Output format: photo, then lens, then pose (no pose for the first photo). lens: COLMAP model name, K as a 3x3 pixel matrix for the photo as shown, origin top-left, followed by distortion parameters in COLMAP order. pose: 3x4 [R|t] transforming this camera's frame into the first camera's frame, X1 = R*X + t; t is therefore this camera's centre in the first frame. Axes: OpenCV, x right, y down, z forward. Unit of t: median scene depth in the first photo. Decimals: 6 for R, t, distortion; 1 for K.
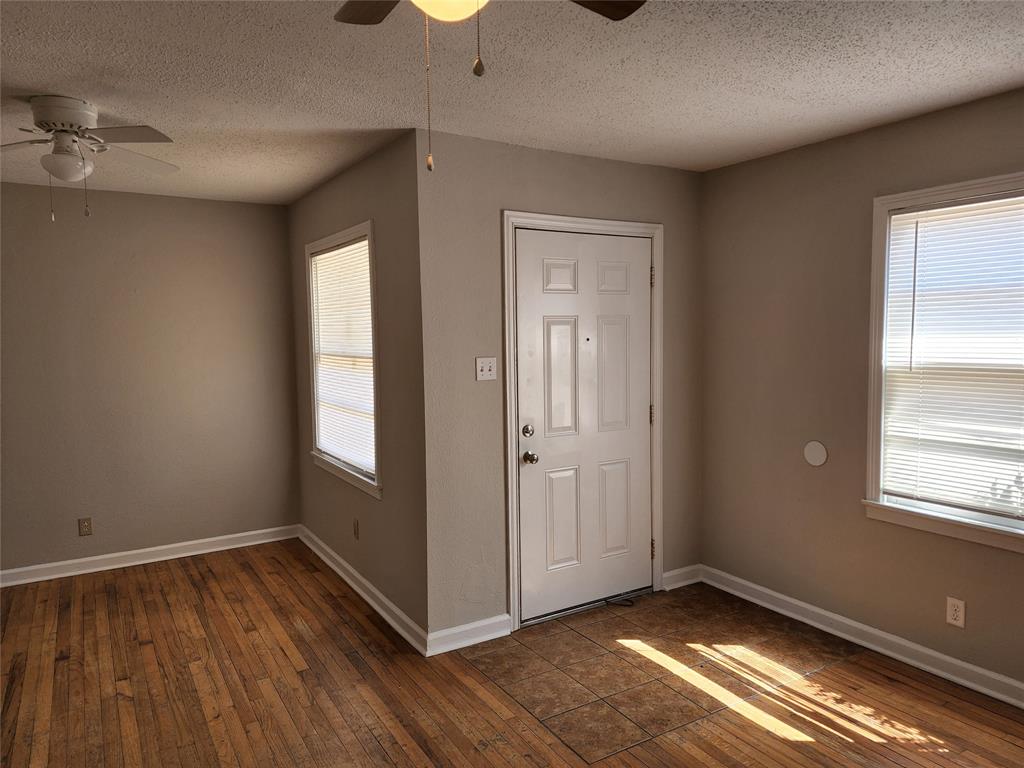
lens RADIAL K [[699.8, 0, 513.2], [0, 699.8, 385.6], [0, 0, 1]] dist [0.037853, -0.006778]
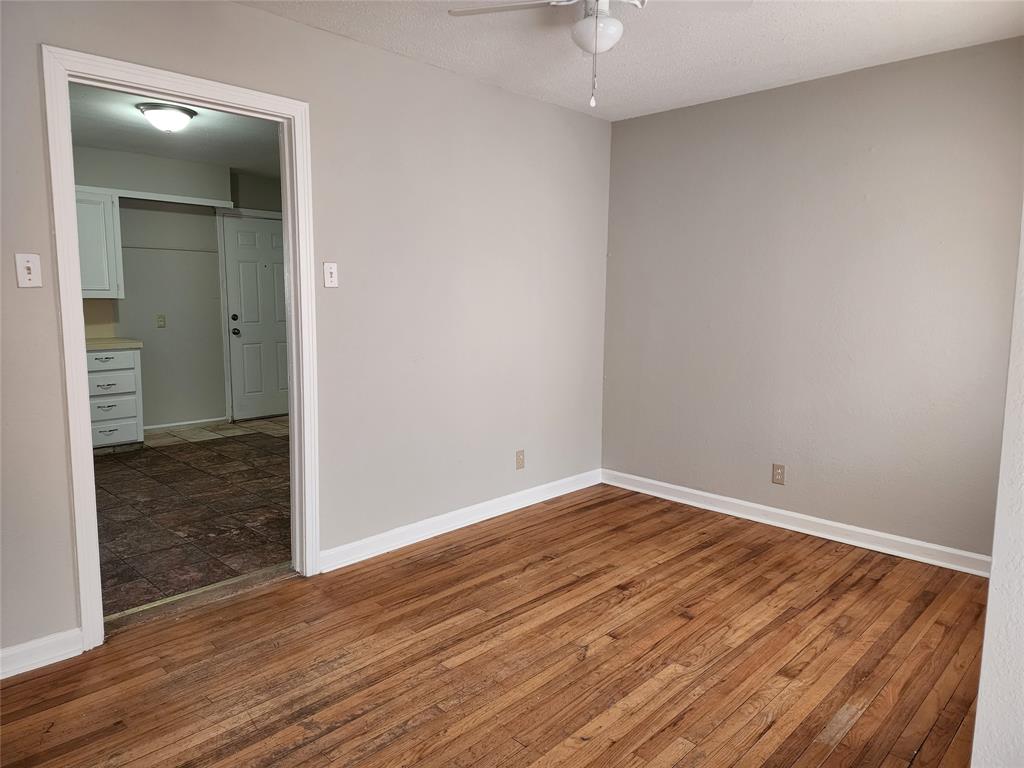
lens RADIAL K [[699.8, 0, 513.4], [0, 699.8, 383.1], [0, 0, 1]] dist [0.037853, -0.006778]
pose [[0.249374, 0.136621, -0.958722, 0.168426], [-0.091301, 0.988906, 0.117174, 0.021272], [0.964094, 0.058312, 0.259081, 0.575299]]
